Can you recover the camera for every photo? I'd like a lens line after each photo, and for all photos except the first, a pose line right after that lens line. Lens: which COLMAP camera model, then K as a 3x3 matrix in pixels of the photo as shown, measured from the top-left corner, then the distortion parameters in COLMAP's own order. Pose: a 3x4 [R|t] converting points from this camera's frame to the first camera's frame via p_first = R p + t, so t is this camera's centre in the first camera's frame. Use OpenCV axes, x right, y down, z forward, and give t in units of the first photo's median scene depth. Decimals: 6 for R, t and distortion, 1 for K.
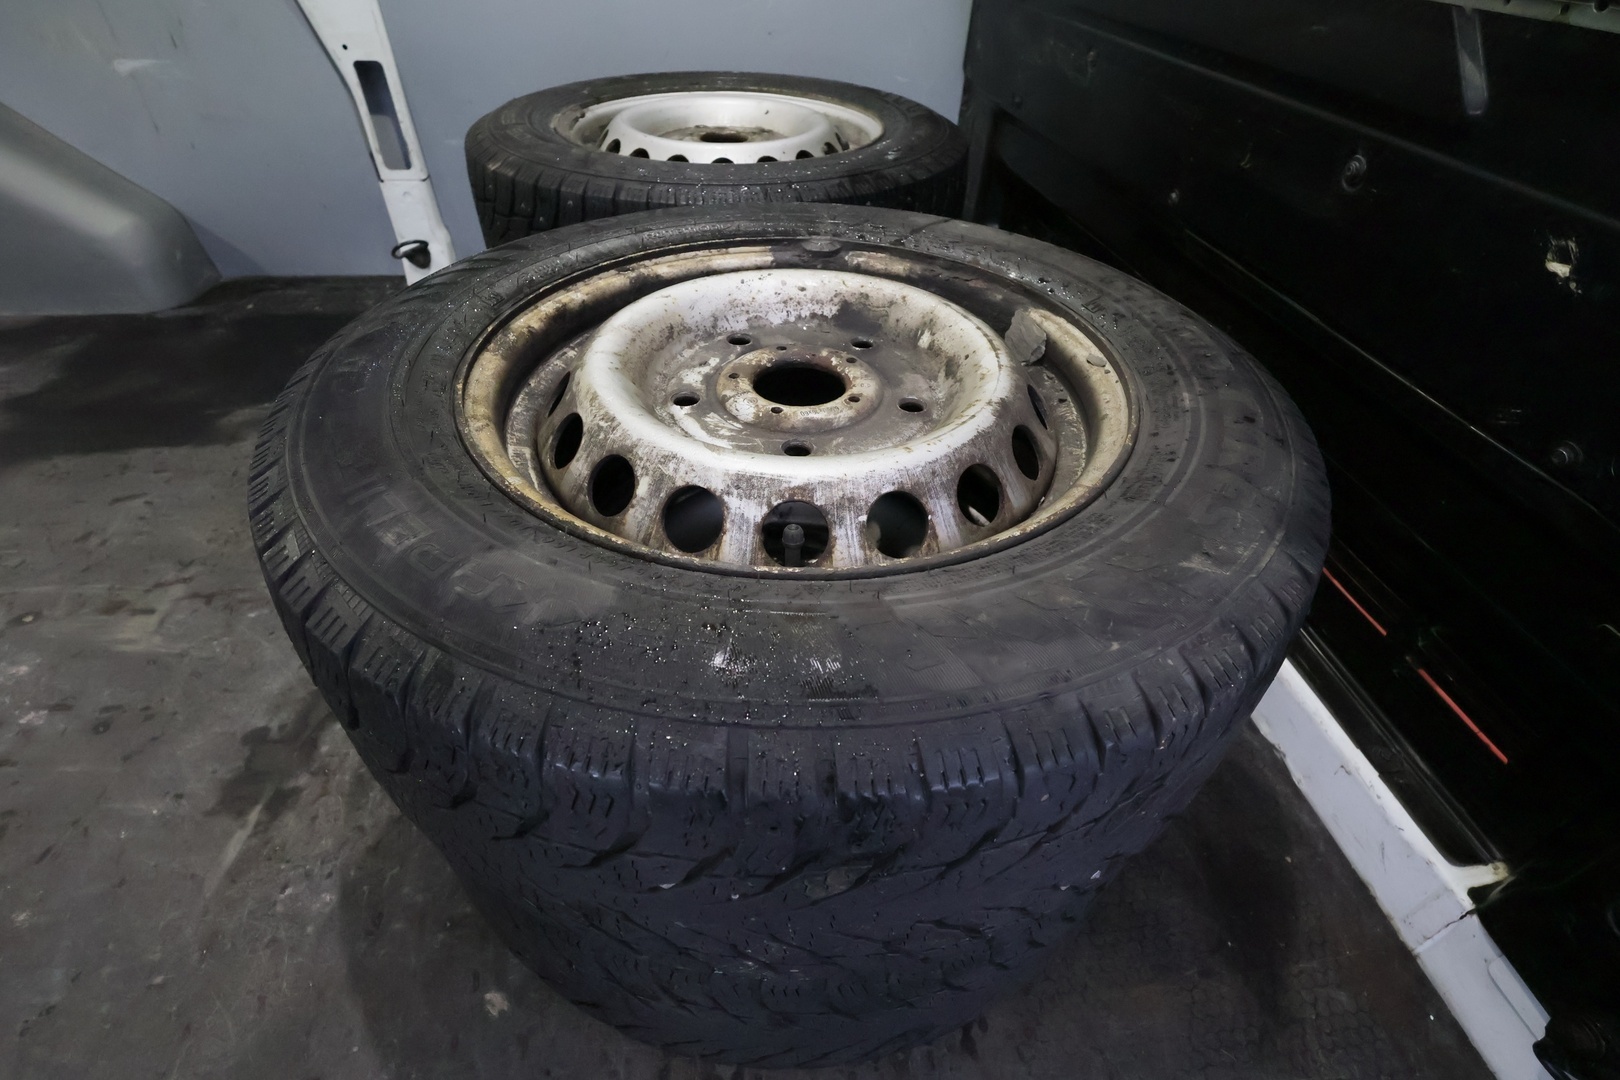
lens RADIAL K [[739.9, 0, 808.5], [0, 739.9, 542.2], [0, 0, 1]] dist [-0.002986, -0.000642]
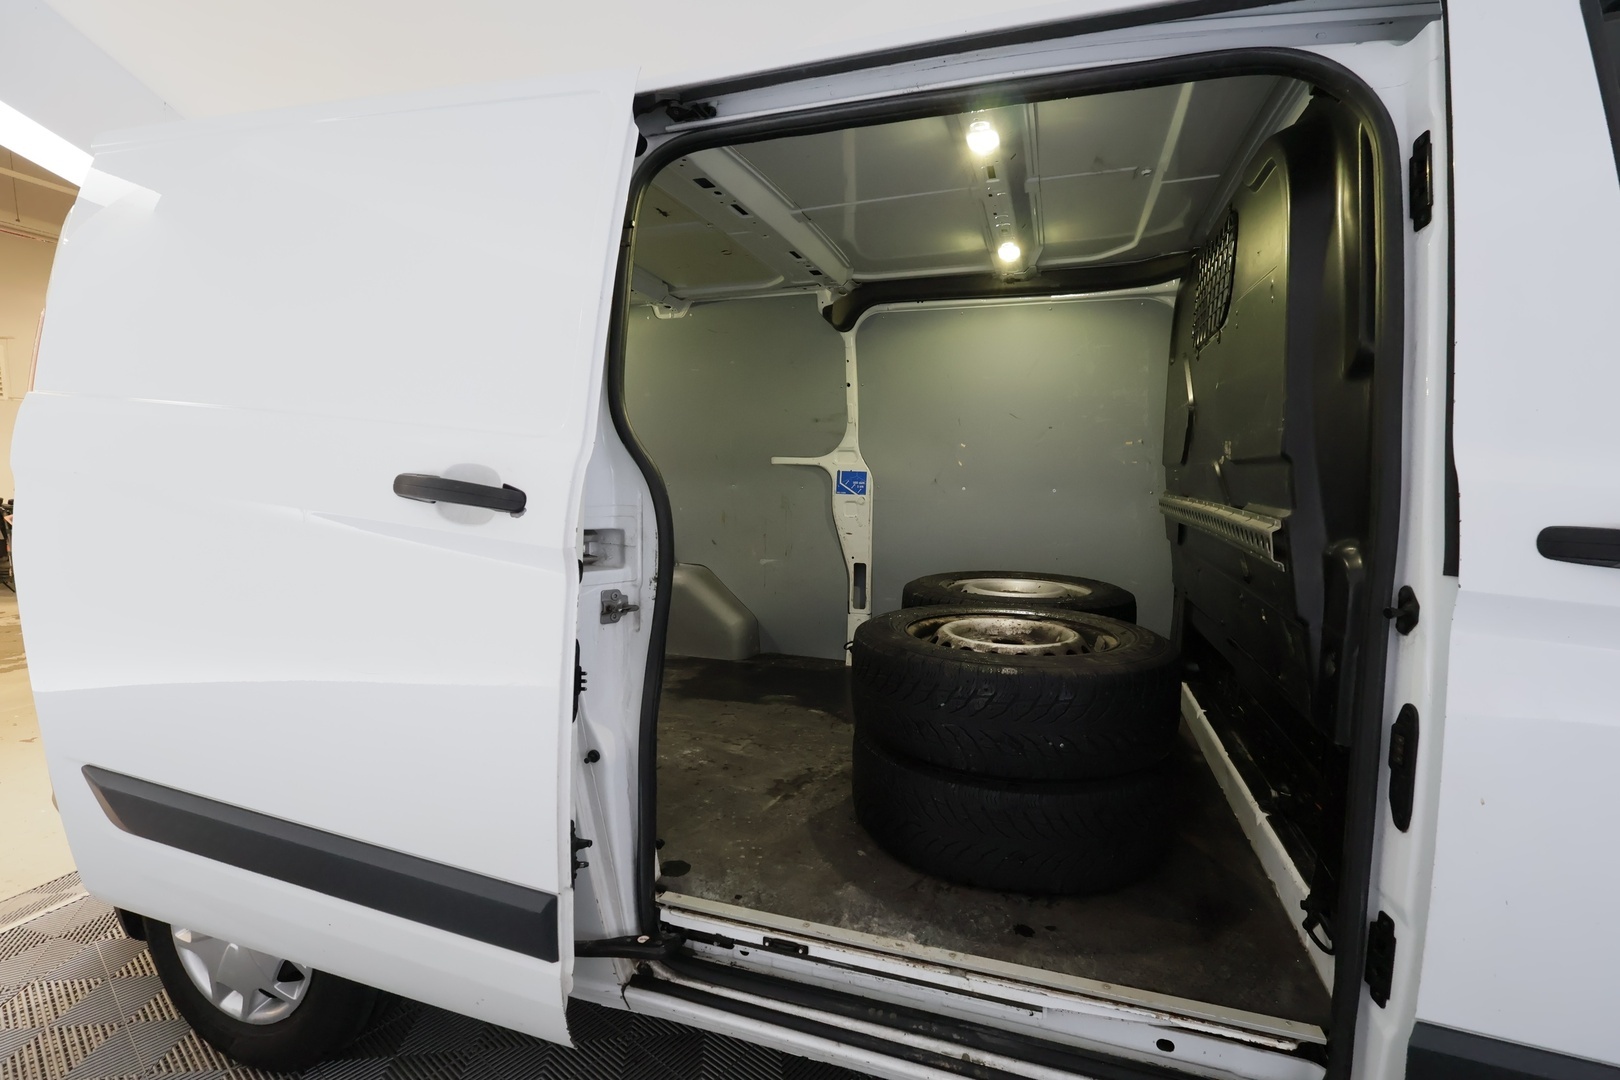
lens RADIAL K [[739.9, 0, 809.3], [0, 739.9, 536.6], [0, 0, 1]] dist [-0.002986, -0.000642]
pose [[0.898286, 0.013608, -0.439201, 0.397731], [-0.274624, 0.797652, -0.536966, 0.882823], [0.343023, 0.602964, 0.720256, -1.187667]]
